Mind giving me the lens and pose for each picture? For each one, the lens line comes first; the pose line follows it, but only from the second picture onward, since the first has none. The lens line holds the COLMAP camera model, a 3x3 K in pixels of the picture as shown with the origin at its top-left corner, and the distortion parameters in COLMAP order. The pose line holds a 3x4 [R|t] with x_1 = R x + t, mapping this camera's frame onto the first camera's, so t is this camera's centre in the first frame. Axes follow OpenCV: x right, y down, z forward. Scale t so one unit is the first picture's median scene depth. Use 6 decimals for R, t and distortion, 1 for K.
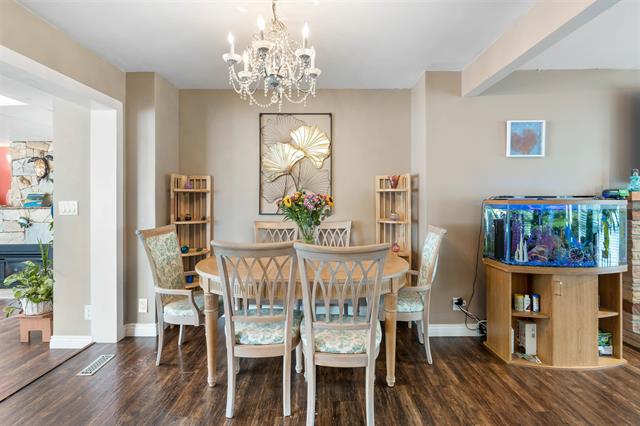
lens RADIAL K [[308.6, 0, 317.8], [0, 308.6, 209.6], [0, 0, 1]] dist [0.002702, -0.000453]
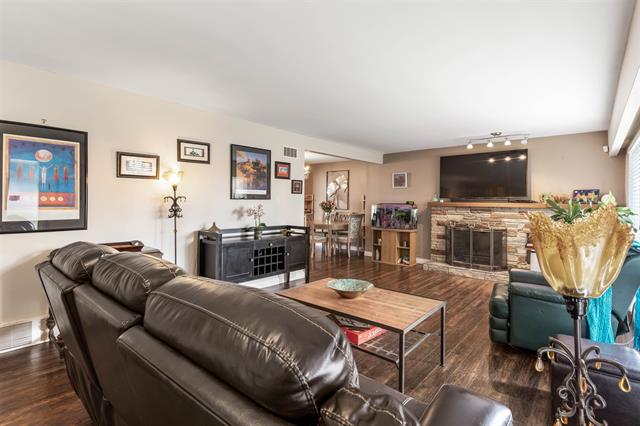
lens RADIAL K [[308.6, 0, 317.9], [0, 308.6, 201.3], [0, 0, 1]] dist [0.002702, -0.000453]
pose [[0.760069, 0.007730, -0.649797, 1.546169], [-0.027018, 0.999441, -0.019714, 0.004097], [0.649281, 0.032540, 0.759852, -1.123572]]
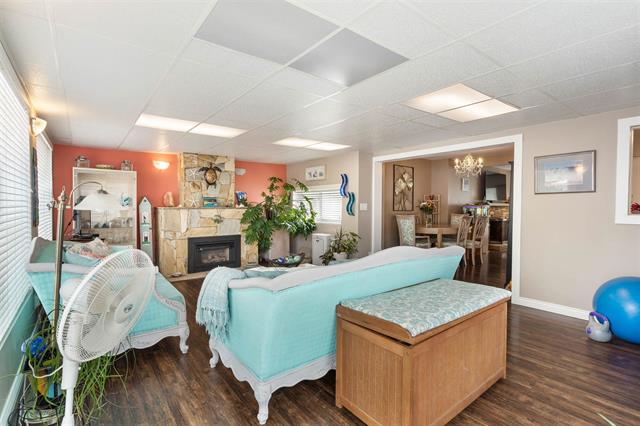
lens RADIAL K [[308.6, 0, 320.9], [0, 308.6, 212.8], [0, 0, 1]] dist [0.002702, -0.000453]
pose [[0.776227, -0.004546, 0.630438, -2.017056], [0.012576, 0.999887, -0.008274, 0.044291], [-0.630329, 0.014351, 0.776196, -0.386851]]
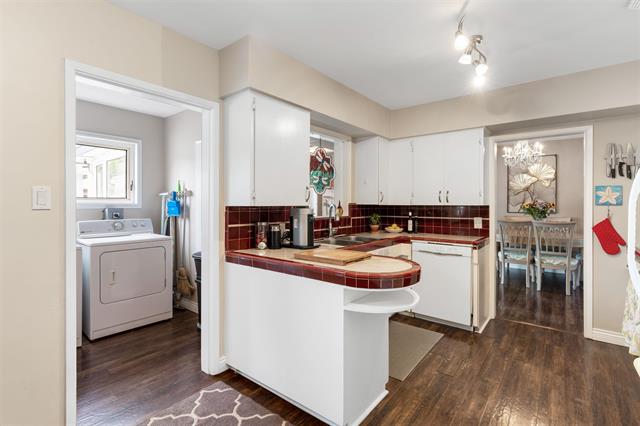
lens RADIAL K [[308.6, 0, 323.2], [0, 308.6, 202.9], [0, 0, 1]] dist [0.002702, -0.000453]
pose [[0.795848, 0.006173, -0.605465, 0.053774], [-0.026062, 0.999371, -0.024068, 0.031822], [0.604935, 0.034934, 0.795508, -1.152294]]
